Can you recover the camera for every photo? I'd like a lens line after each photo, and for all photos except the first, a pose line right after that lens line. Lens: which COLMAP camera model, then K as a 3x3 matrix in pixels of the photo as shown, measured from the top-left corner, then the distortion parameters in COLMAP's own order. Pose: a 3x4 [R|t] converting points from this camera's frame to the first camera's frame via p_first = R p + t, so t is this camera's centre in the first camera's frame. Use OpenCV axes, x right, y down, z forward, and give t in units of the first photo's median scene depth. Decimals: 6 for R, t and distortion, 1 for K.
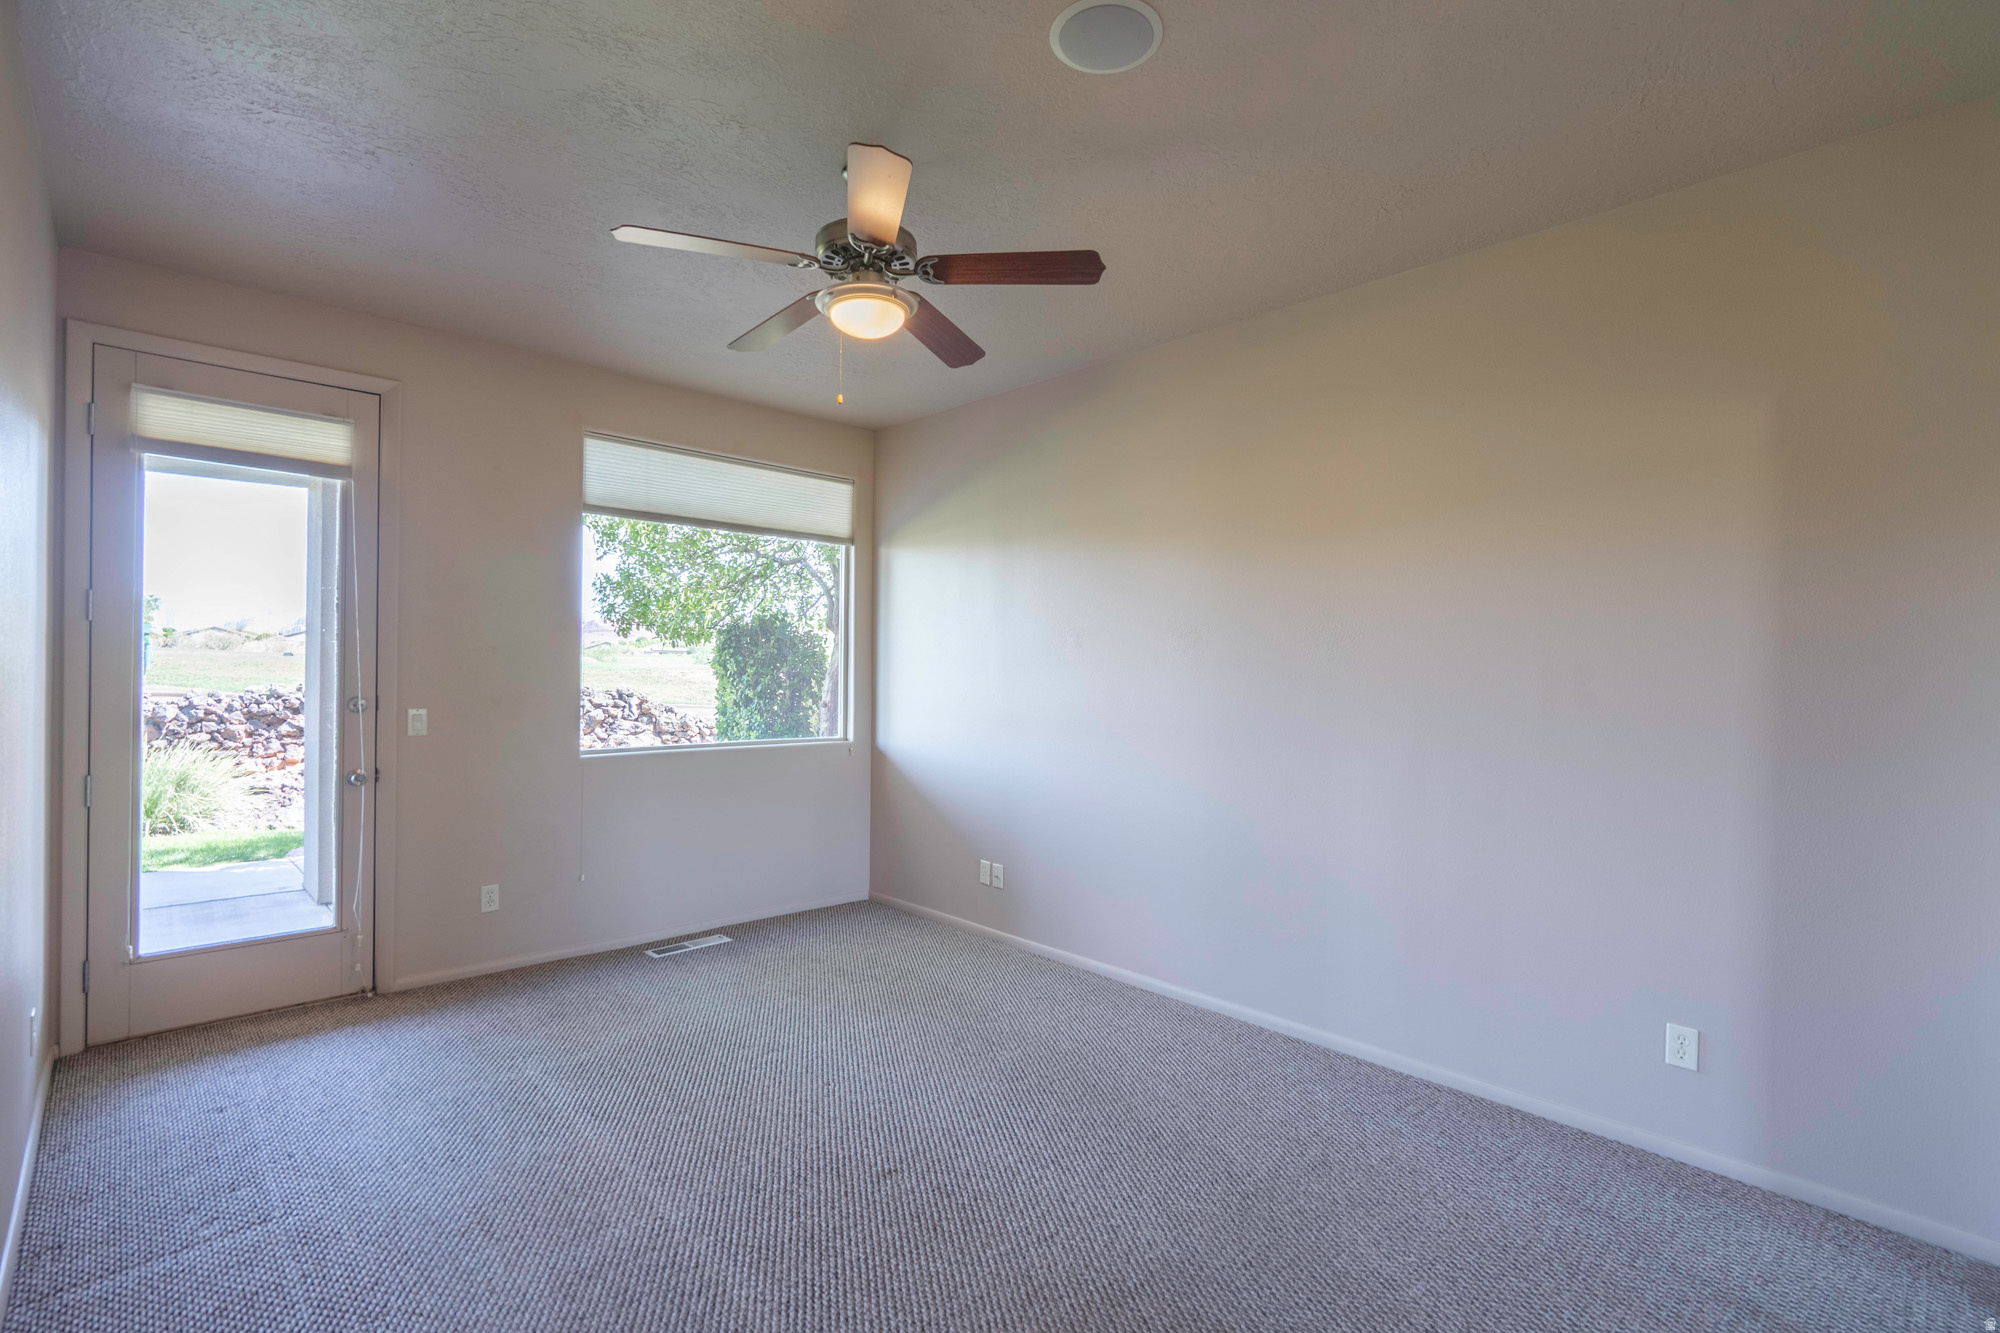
lens RADIAL K [[929.6, 0, 973.1], [0, 929.6, 665.5], [0, 0, 1]] dist [-0.006422, 0.004933]
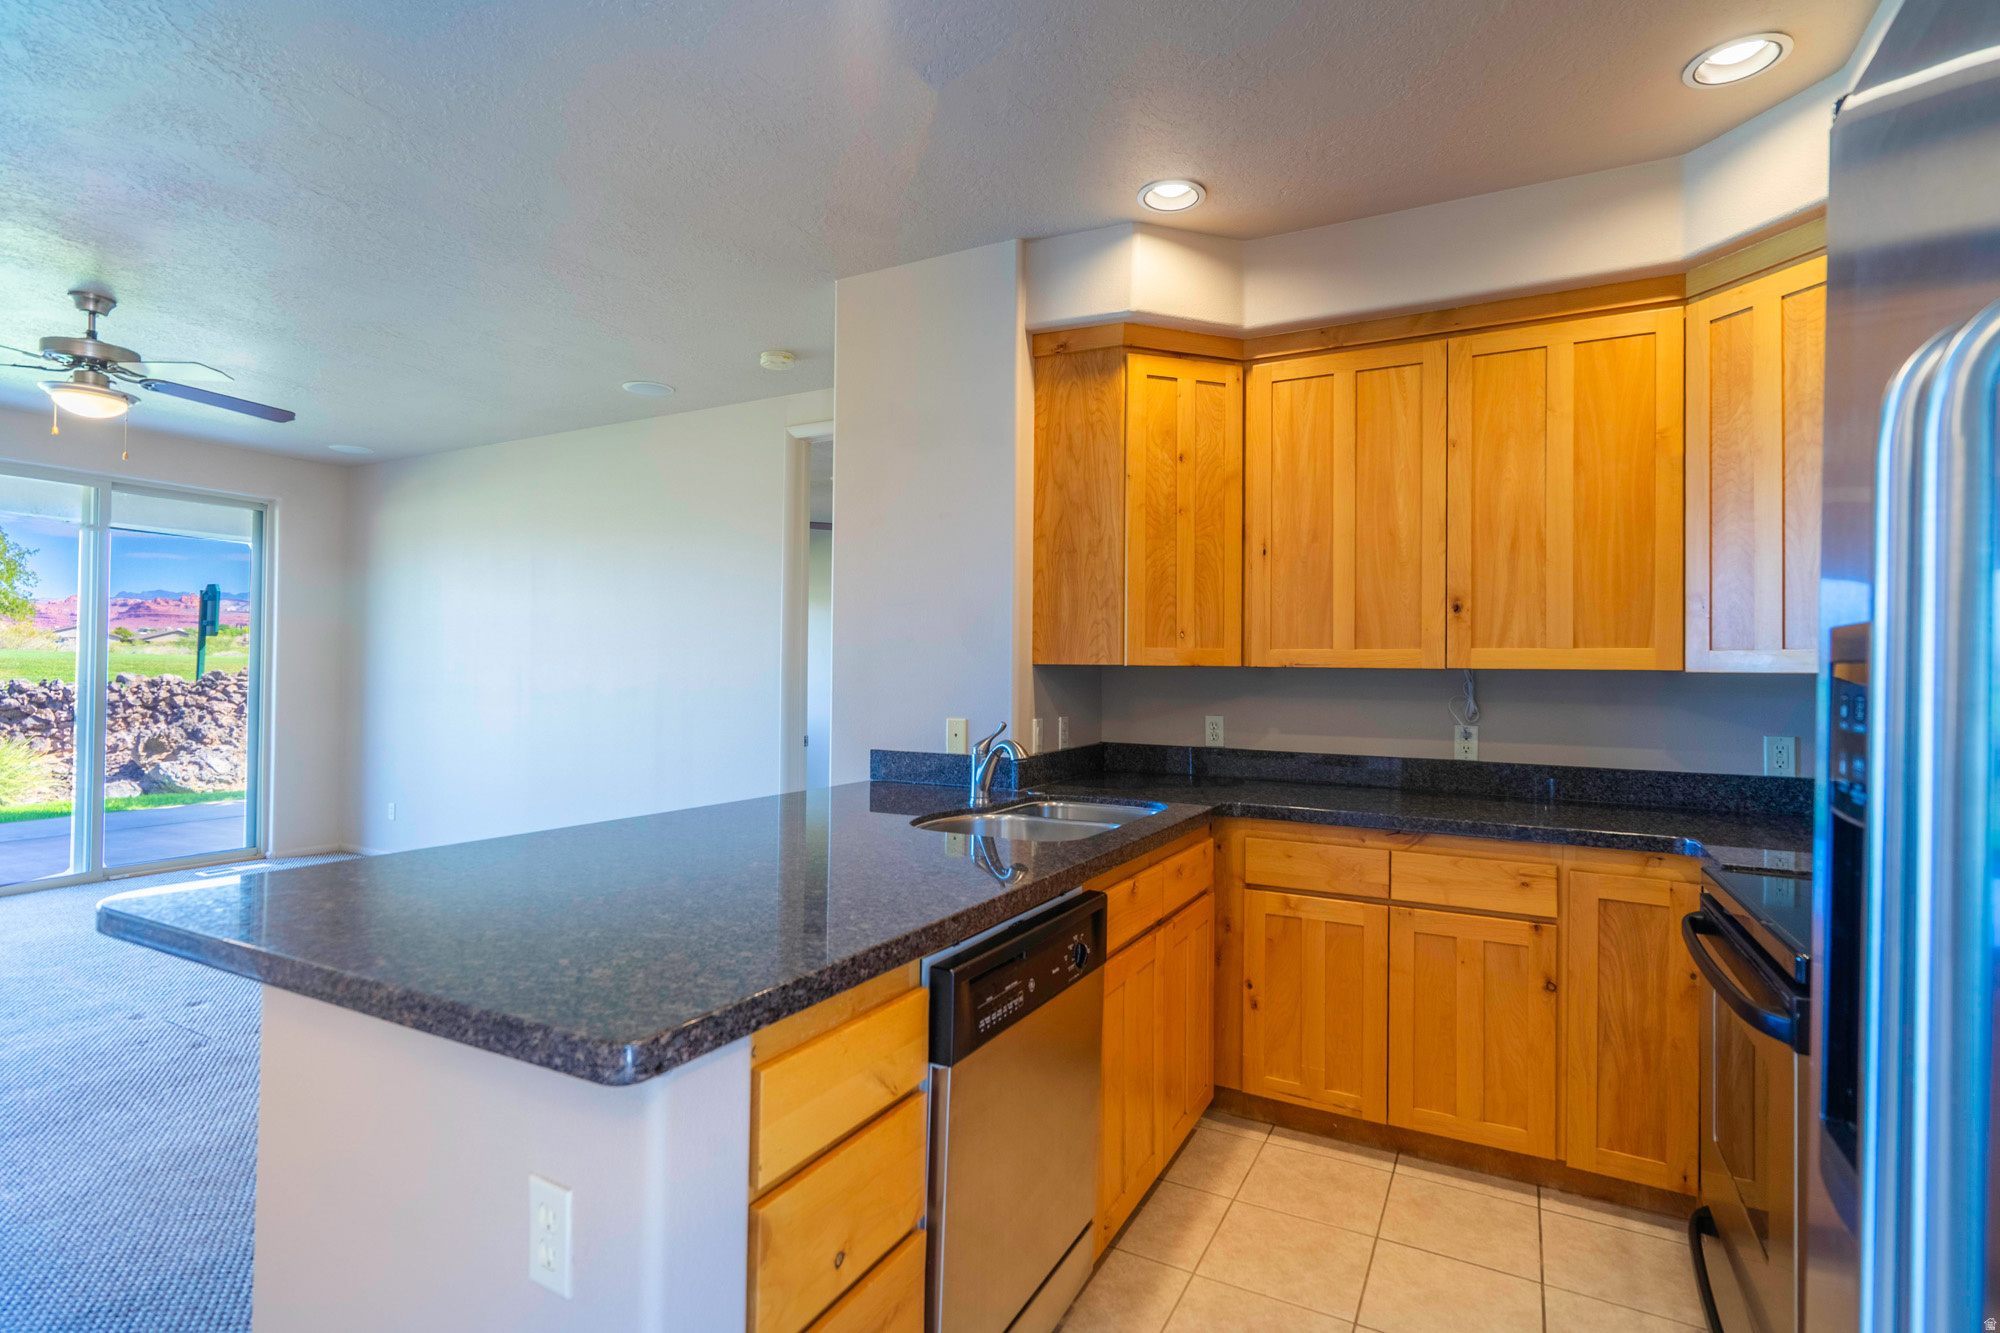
lens RADIAL K [[929.6, 0, 976.4], [0, 929.6, 653.3], [0, 0, 1]] dist [-0.006422, 0.004933]
pose [[0.944458, 0.001905, 0.328626, -0.074874], [0.000104, 0.999981, -0.006095, -0.003604], [-0.328631, 0.005791, 0.944441, -0.351230]]
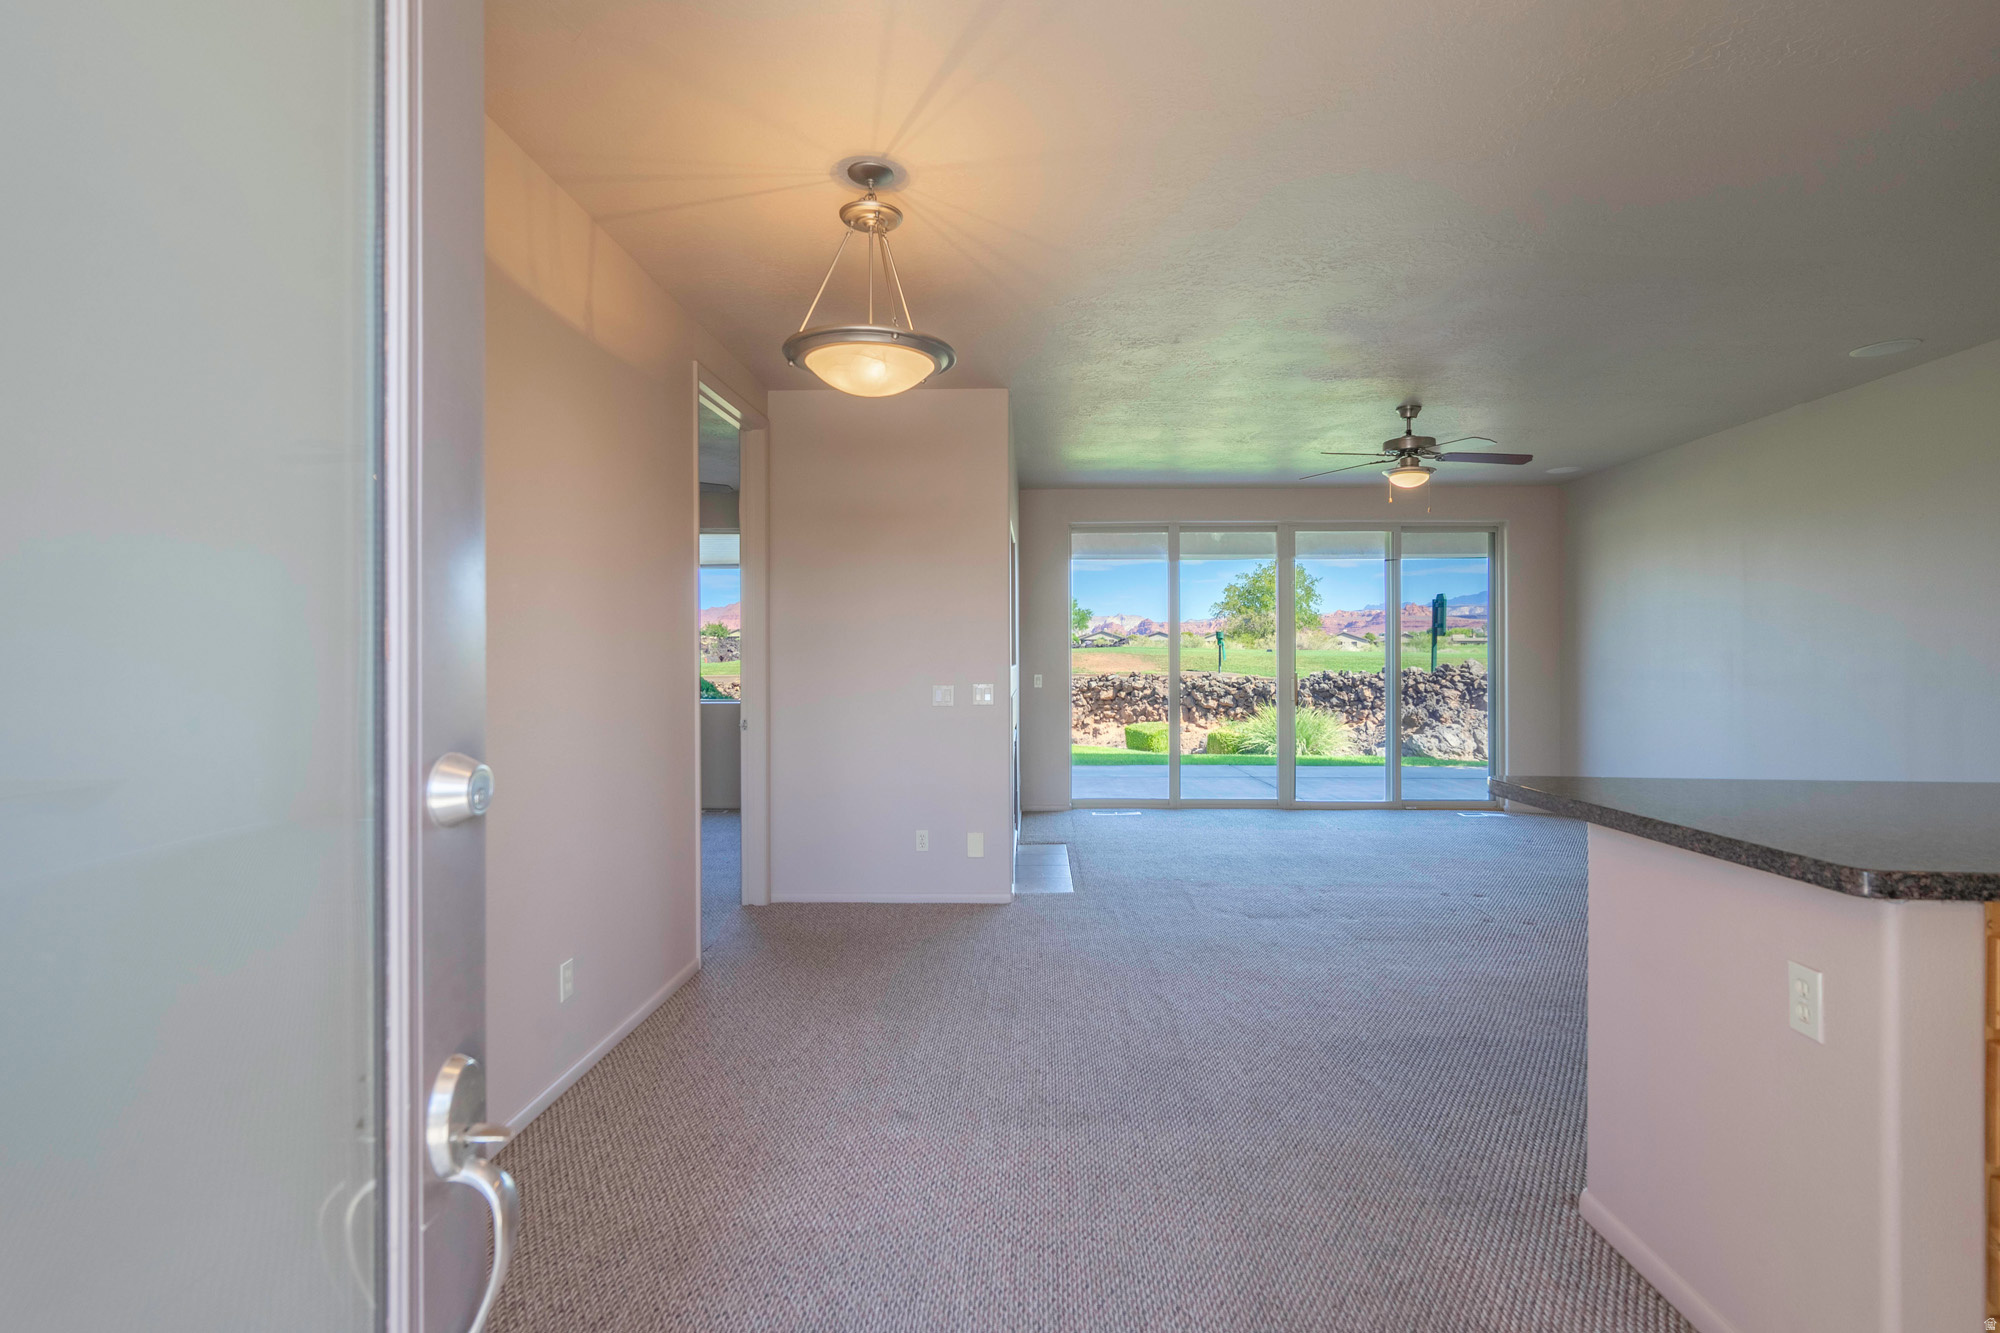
lens RADIAL K [[929.6, 0, 1026.1], [0, 929.6, 649.0], [0, 0, 1]] dist [-0.006422, 0.004933]
pose [[0.722820, -0.017822, -0.690807, -0.072335], [0.011866, 0.999840, -0.013379, -0.000473], [0.690935, 0.001474, 0.722916, -0.416777]]
